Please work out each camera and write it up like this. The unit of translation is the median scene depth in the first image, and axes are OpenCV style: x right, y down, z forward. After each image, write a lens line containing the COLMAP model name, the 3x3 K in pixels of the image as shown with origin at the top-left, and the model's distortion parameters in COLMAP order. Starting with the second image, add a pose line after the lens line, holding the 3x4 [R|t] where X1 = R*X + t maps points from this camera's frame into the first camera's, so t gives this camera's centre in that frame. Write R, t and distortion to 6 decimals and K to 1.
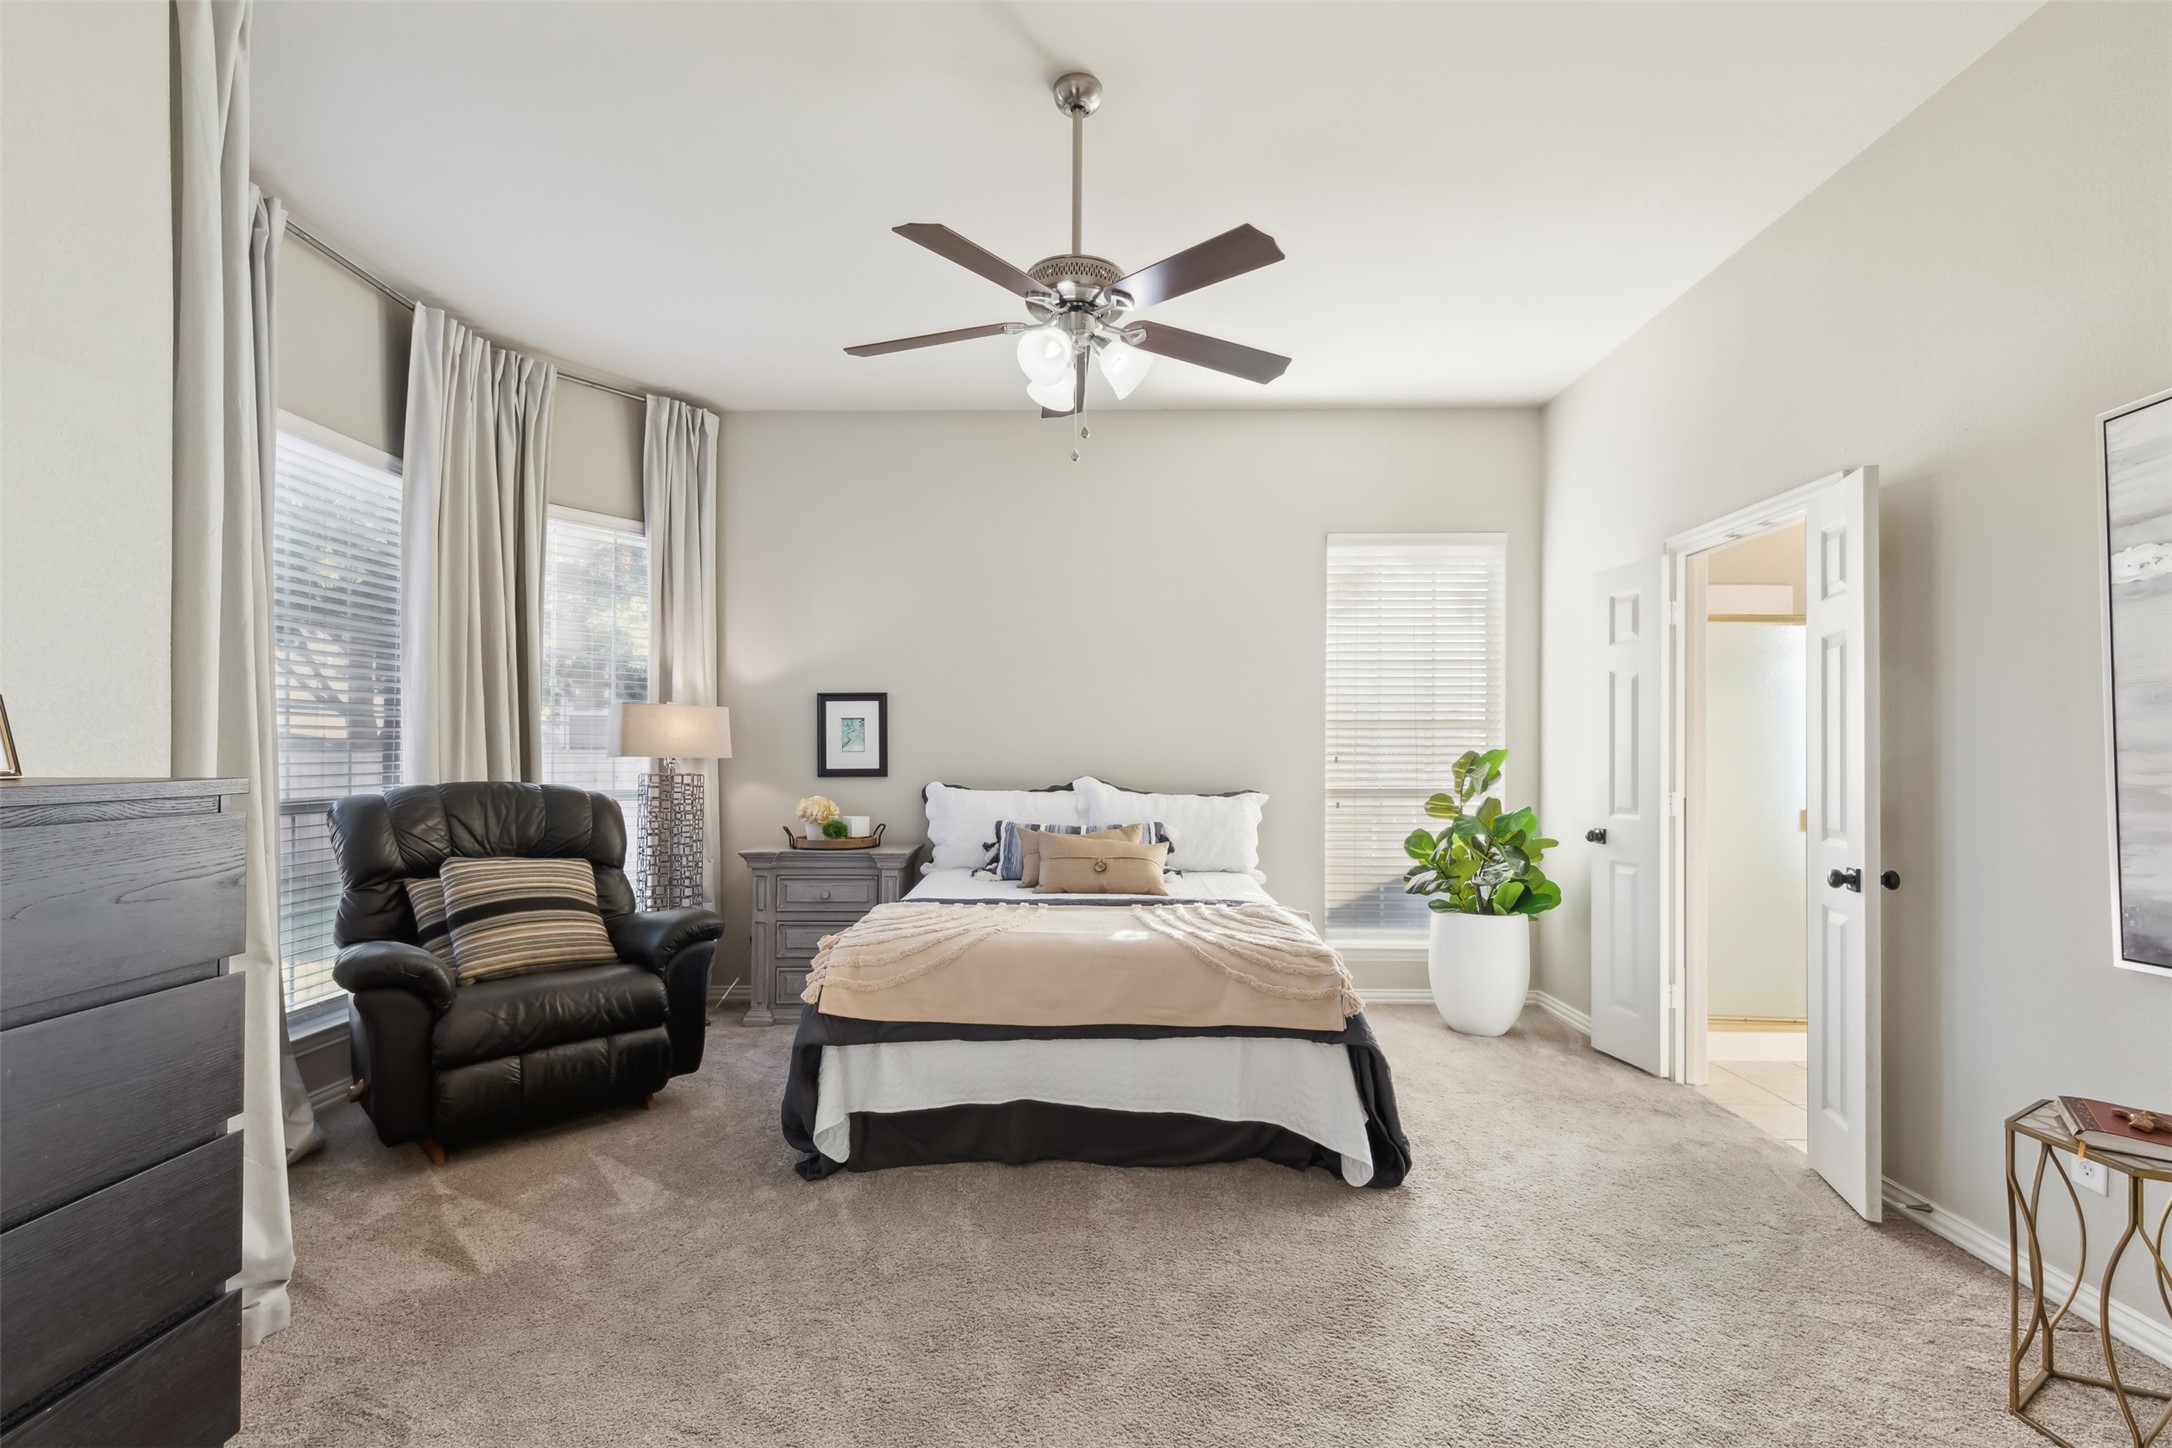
lens RADIAL K [[975.9, 0, 1089.7], [0, 975.9, 750.3], [0, 0, 1]] dist [-0.028899, -0.000180]
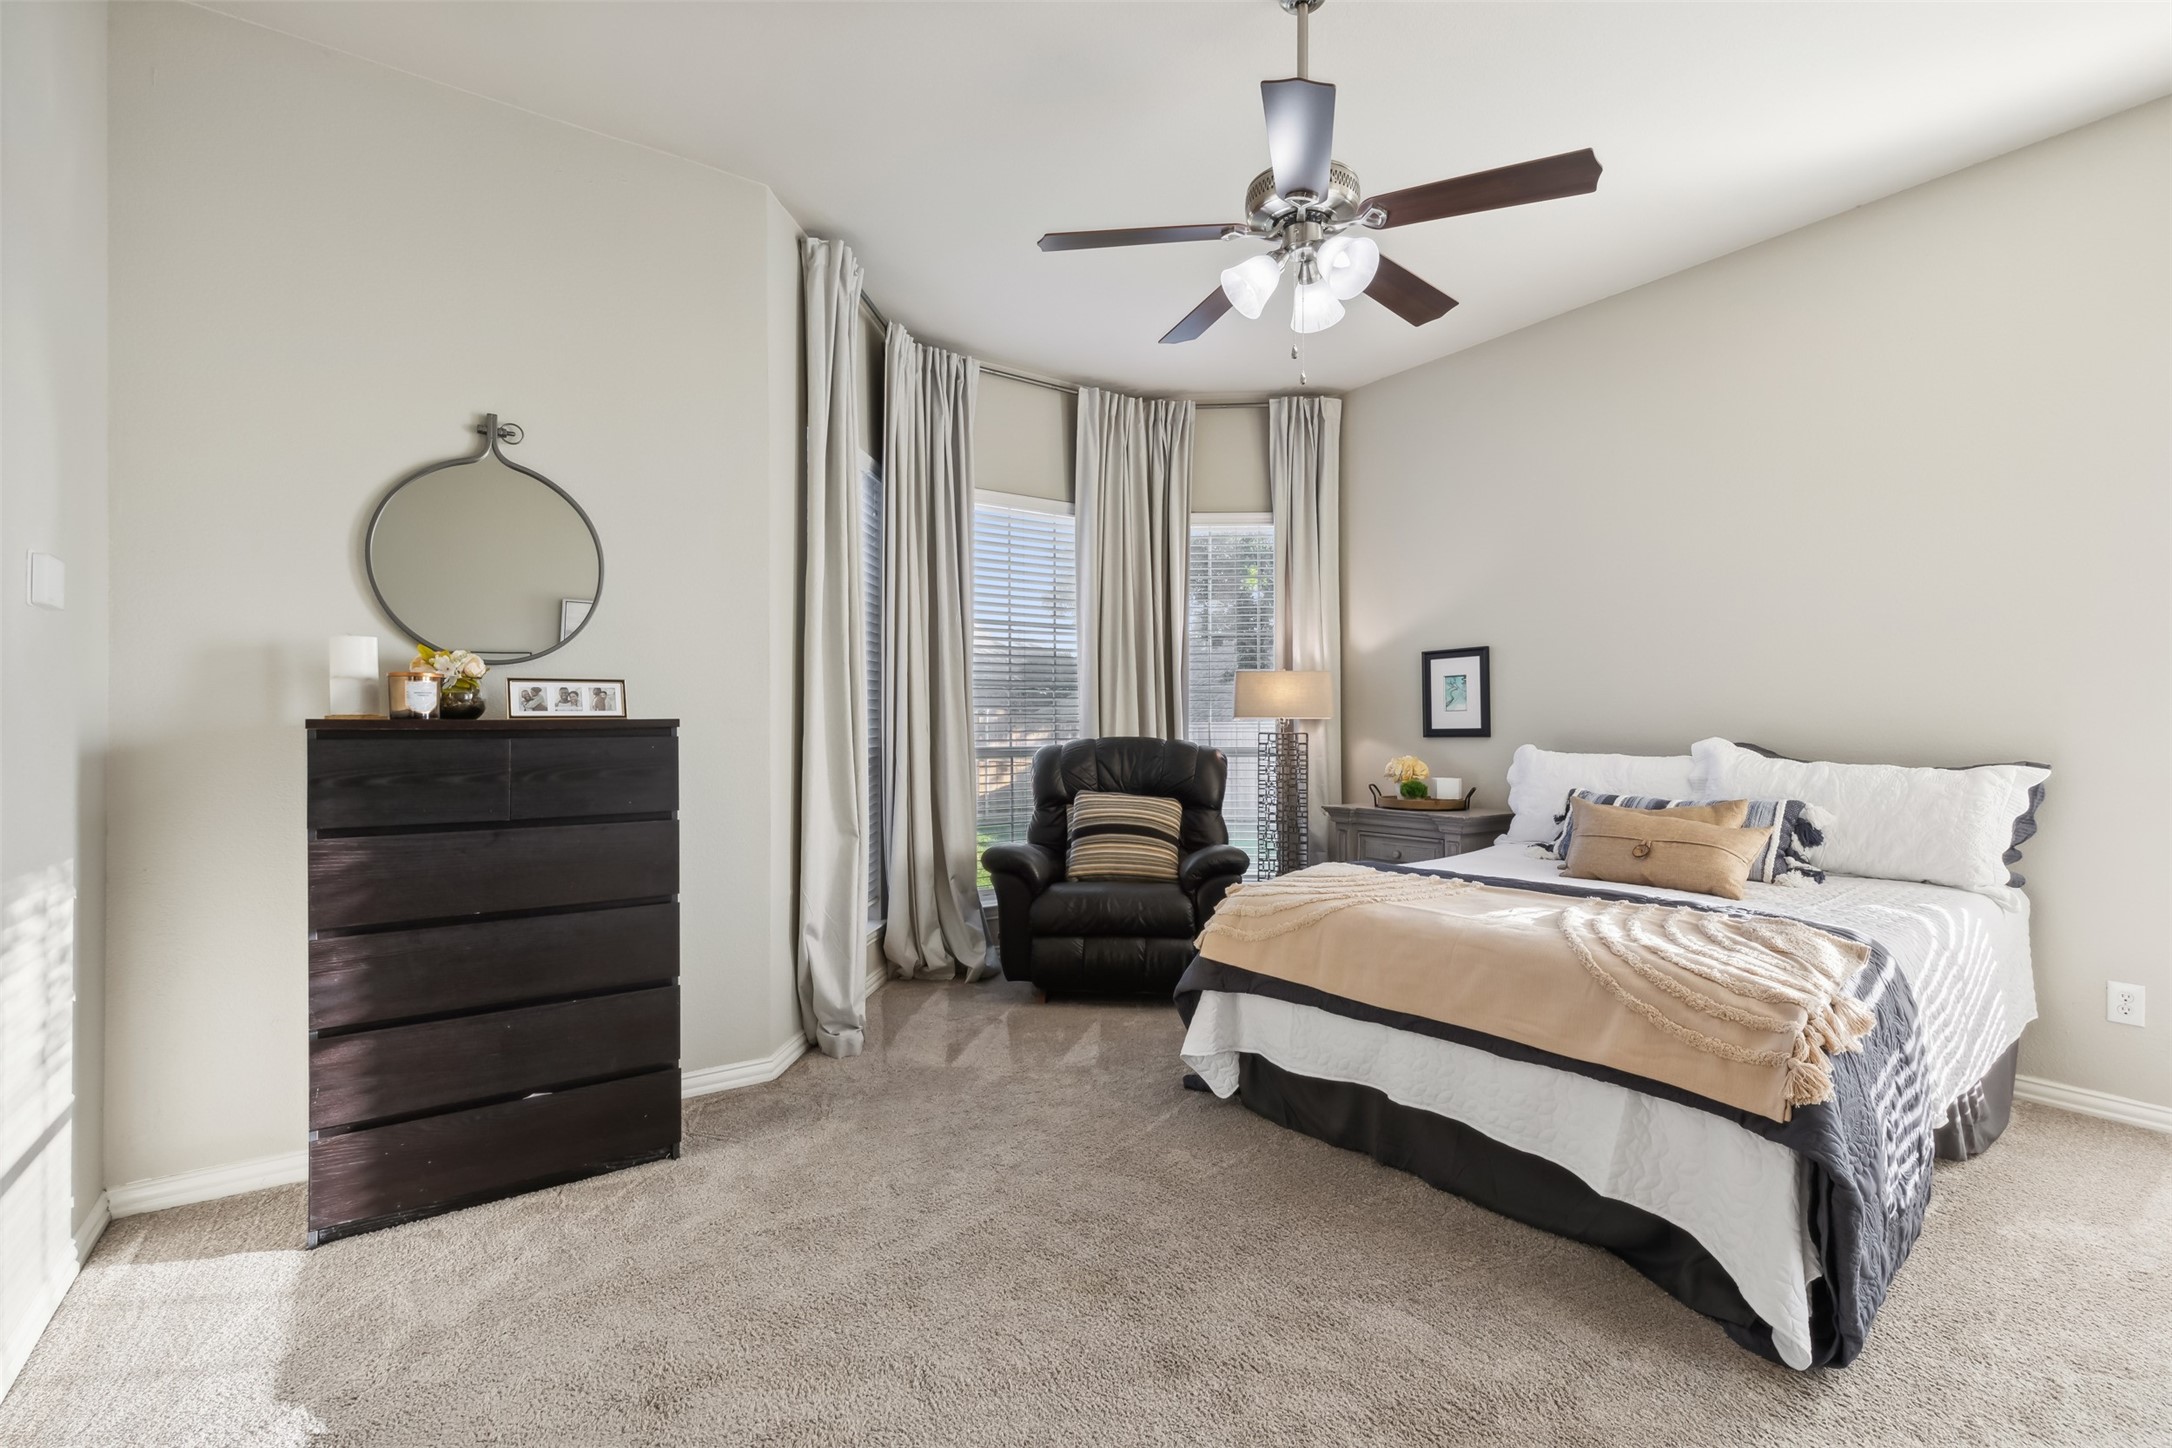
lens RADIAL K [[977.2, 0, 1082.6], [0, 977.2, 719.2], [0, 0, 1]] dist [0.001446, 0.000103]
pose [[0.554680, -0.010155, -0.832002, 0.414155], [0.004586, 0.999948, -0.009147, 0.019841], [0.832051, 0.001258, 0.554698, 0.195359]]
